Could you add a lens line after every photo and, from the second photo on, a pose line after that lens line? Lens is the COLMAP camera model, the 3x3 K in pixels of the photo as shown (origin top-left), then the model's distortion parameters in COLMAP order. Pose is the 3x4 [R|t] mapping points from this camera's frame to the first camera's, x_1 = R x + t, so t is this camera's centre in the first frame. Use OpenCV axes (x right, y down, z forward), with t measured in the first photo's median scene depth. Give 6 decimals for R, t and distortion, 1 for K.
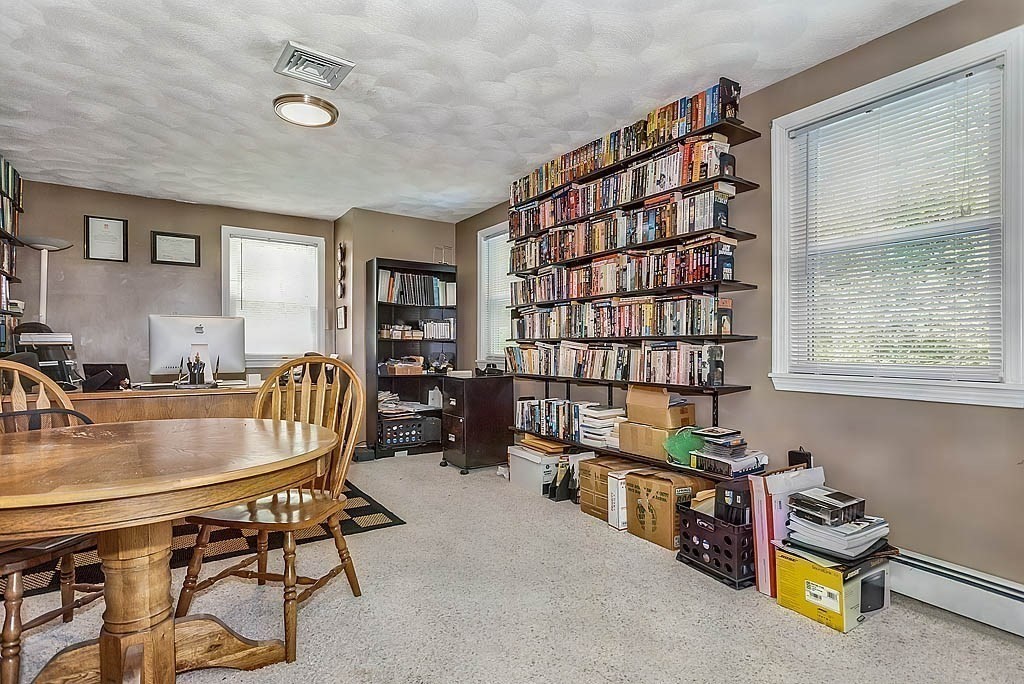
lens RADIAL K [[519.3, 0, 517.0], [0, 519.3, 345.8], [0, 0, 1]] dist [-0.006687, -0.000339]
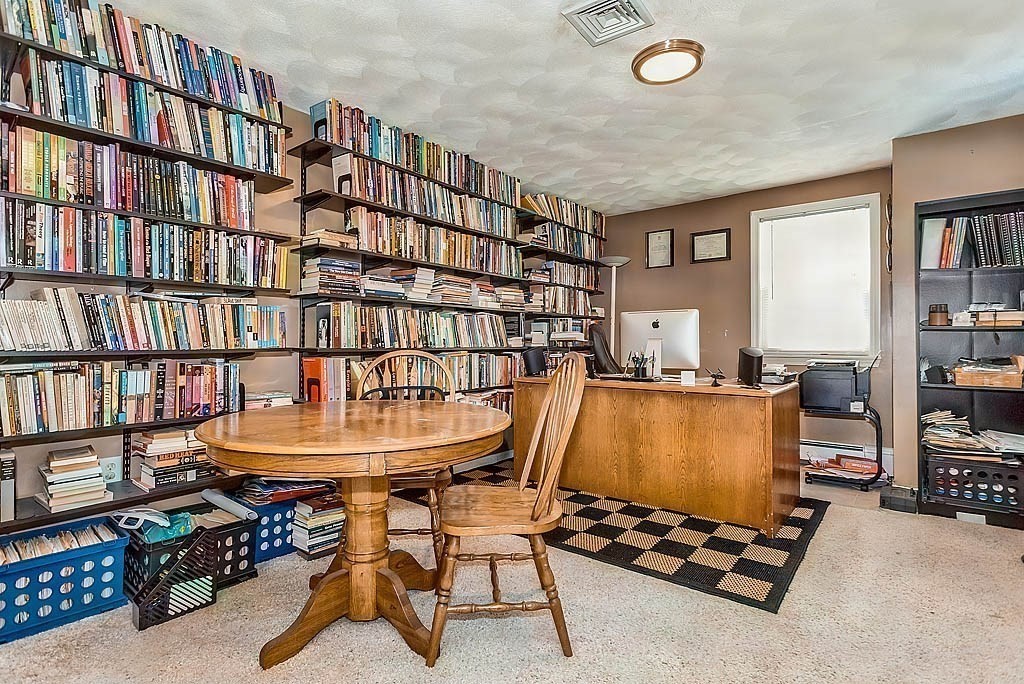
lens RADIAL K [[519.3, 0, 516.5], [0, 519.3, 340.7], [0, 0, 1]] dist [-0.006687, -0.000339]
pose [[0.284784, -0.010467, -0.958535, 0.207030], [0.005412, 0.999942, -0.009311, 0.006431], [0.958576, -0.002536, 0.284824, 0.338091]]
